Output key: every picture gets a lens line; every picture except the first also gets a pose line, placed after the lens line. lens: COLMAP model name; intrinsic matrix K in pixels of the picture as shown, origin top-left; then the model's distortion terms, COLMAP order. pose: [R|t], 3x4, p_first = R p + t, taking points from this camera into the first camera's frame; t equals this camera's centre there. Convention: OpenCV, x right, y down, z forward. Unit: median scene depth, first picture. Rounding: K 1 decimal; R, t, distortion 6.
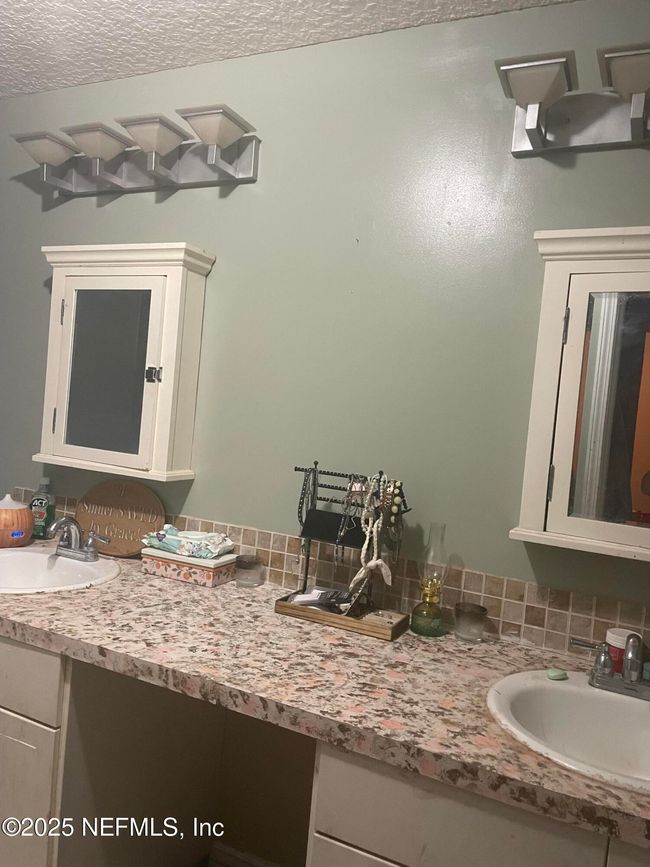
lens RADIAL K [[651.6, 0, 325.2], [0, 651.6, 433.1], [0, 0, 1]] dist [0.013429, -0.024154]
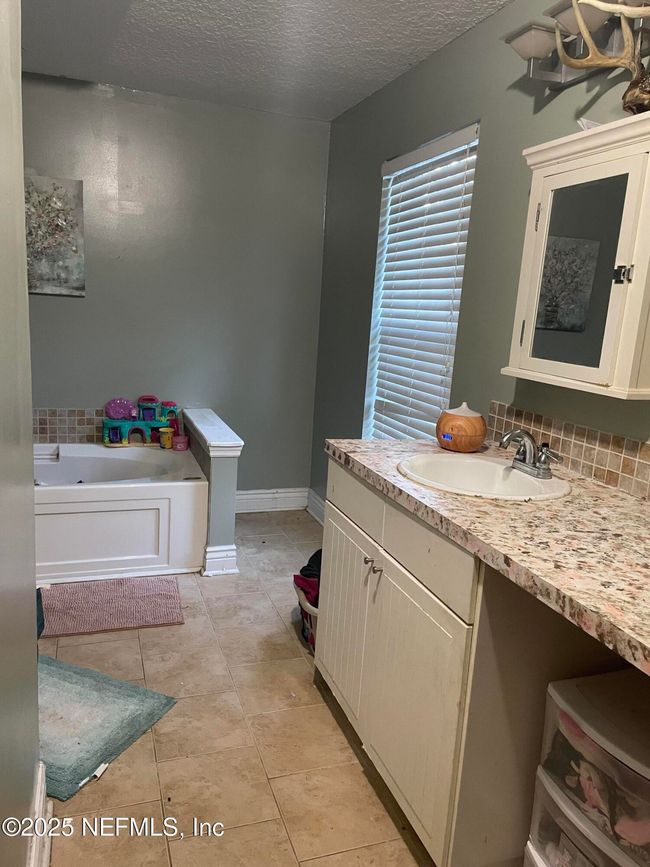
lens RADIAL K [[651.6, 0, 322.5], [0, 651.6, 435.7], [0, 0, 1]] dist [0.013429, -0.024154]
pose [[0.695967, 0.099886, -0.711093, 0.110879], [-0.030265, 0.993478, 0.109930, 0.045705], [0.717436, -0.054987, 0.694451, 0.124531]]
